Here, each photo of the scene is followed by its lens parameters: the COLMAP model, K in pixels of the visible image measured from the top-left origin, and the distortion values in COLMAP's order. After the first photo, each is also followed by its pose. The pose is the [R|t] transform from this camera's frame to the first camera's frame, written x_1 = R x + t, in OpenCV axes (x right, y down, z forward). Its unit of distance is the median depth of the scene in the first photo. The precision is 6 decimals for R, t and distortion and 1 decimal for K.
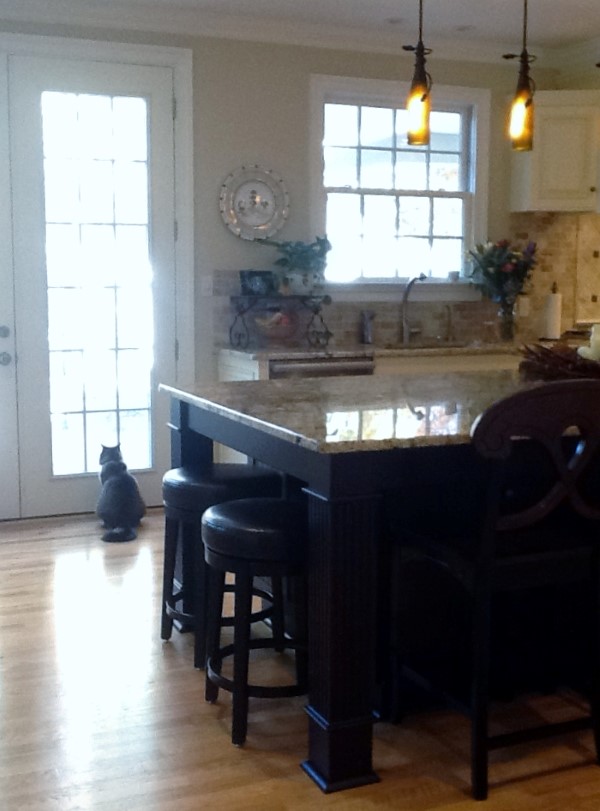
lens RADIAL K [[1009.1, 0, 299.6], [0, 1009.1, 423.0], [0, 0, 1]] dist [-0.022326, -0.026898]
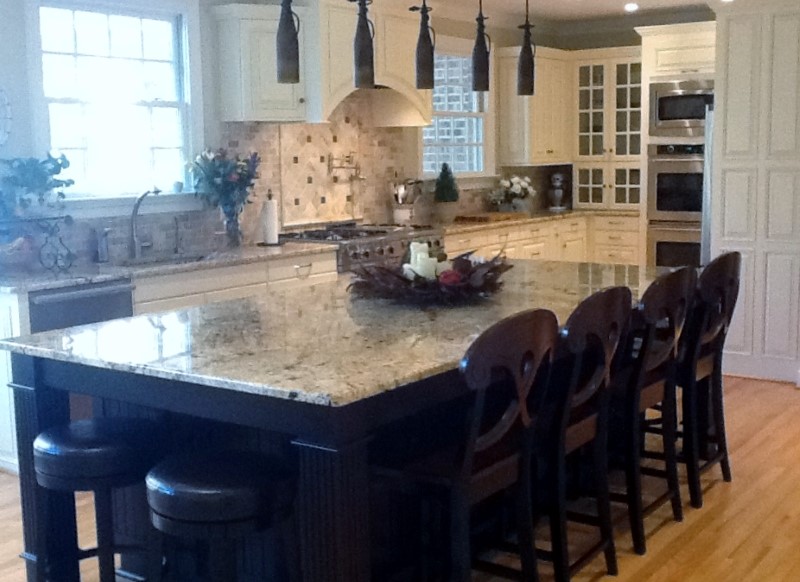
lens RADIAL K [[999.5, 0, 400.0], [0, 999.5, 291.0], [0, 0, 1]] dist [0.005612, 0.027283]
pose [[0.854880, -0.088193, 0.511275, -0.173898], [0.094450, 0.995434, 0.013783, -0.037776], [-0.510157, 0.036507, 0.859306, 0.051802]]
